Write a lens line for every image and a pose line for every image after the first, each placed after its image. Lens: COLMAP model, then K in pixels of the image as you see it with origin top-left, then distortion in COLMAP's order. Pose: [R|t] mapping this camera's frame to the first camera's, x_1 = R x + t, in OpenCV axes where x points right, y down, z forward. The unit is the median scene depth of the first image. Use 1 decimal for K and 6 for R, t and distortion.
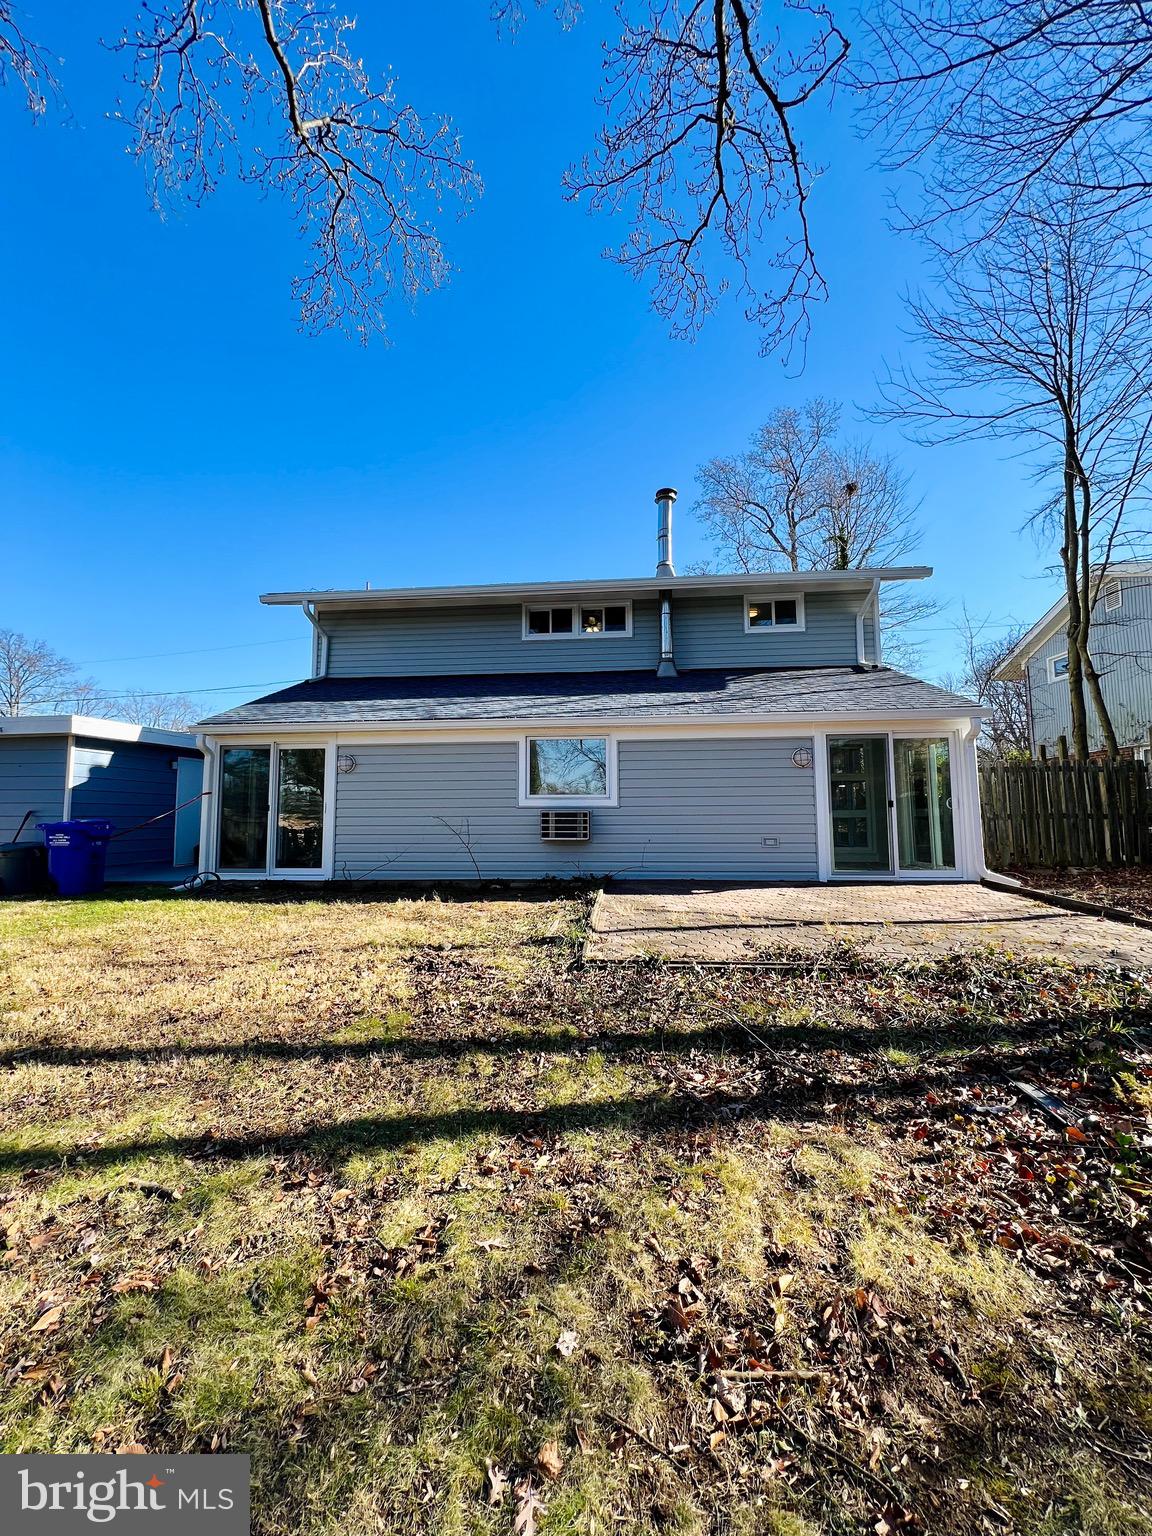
lens RADIAL K [[654.5, 0, 575.4], [0, 654.5, 761.7], [0, 0, 1]] dist [0.000817, 0.000095]
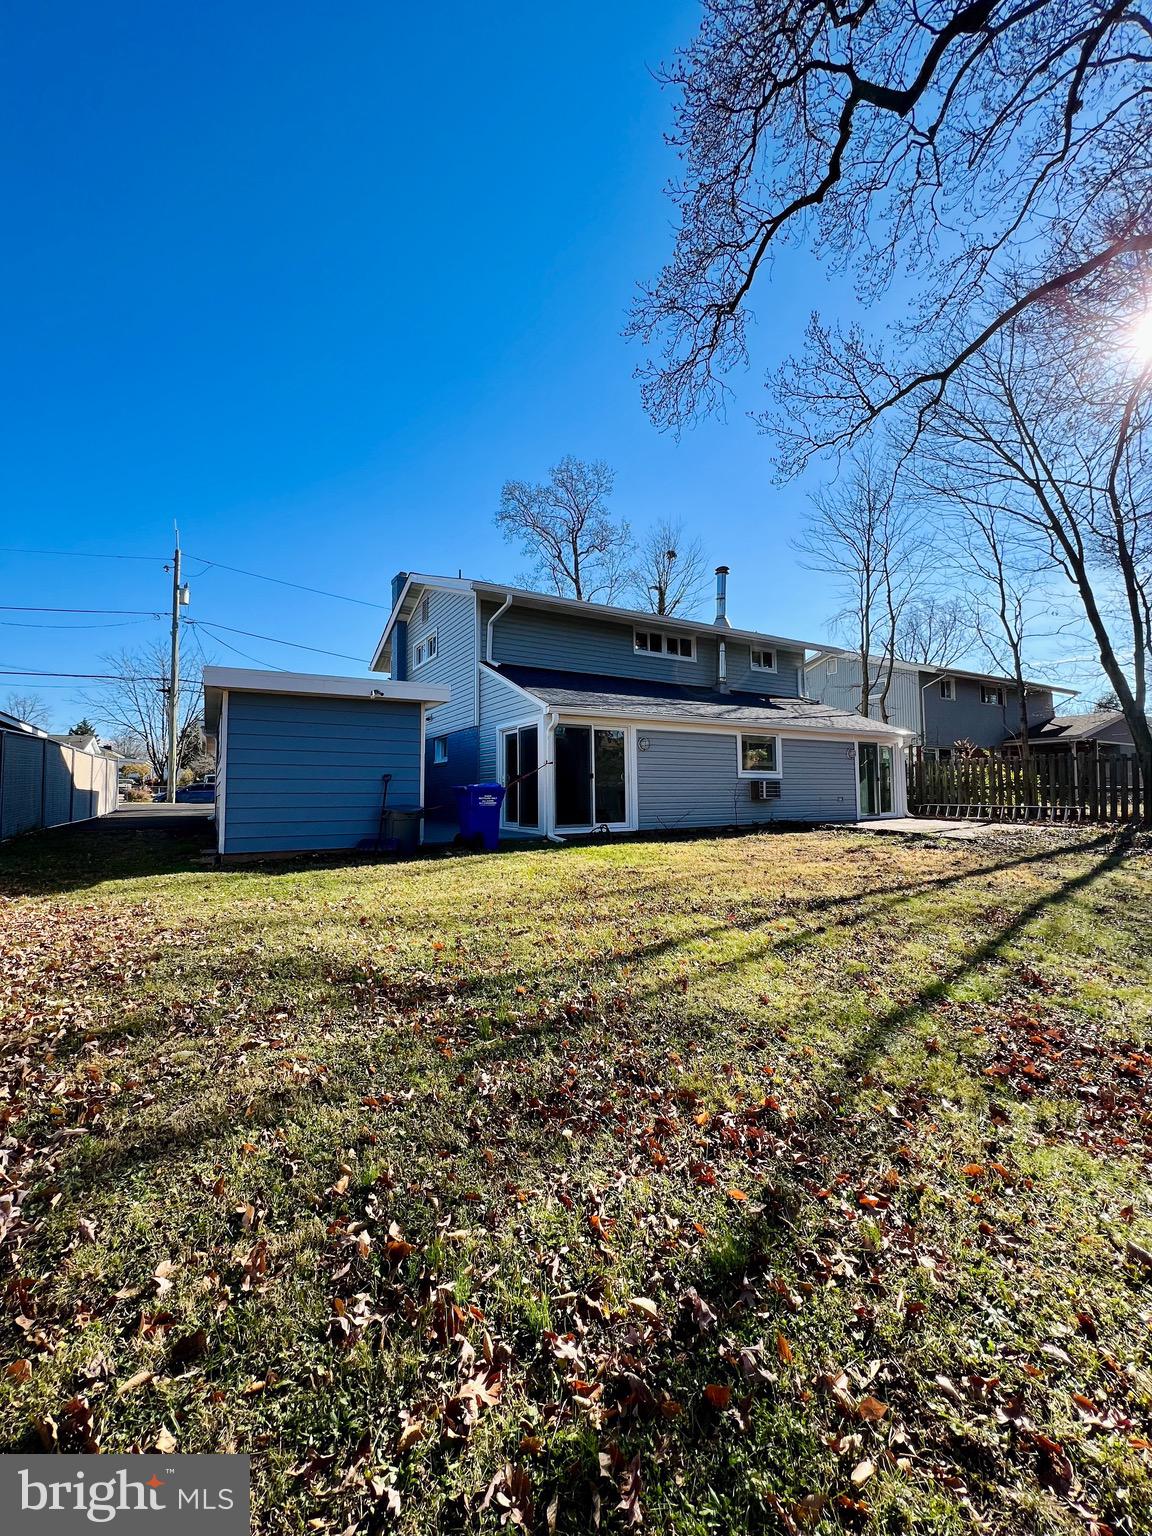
lens RADIAL K [[613.1, 0, 573.2], [0, 613.1, 764.3], [0, 0, 1]] dist [-0.000473, 0.000097]
pose [[0.798054, 0.023920, 0.602112, -0.982665], [-0.052642, 0.998159, 0.030120, 0.010874], [-0.600283, -0.055734, 0.797844, 0.062059]]
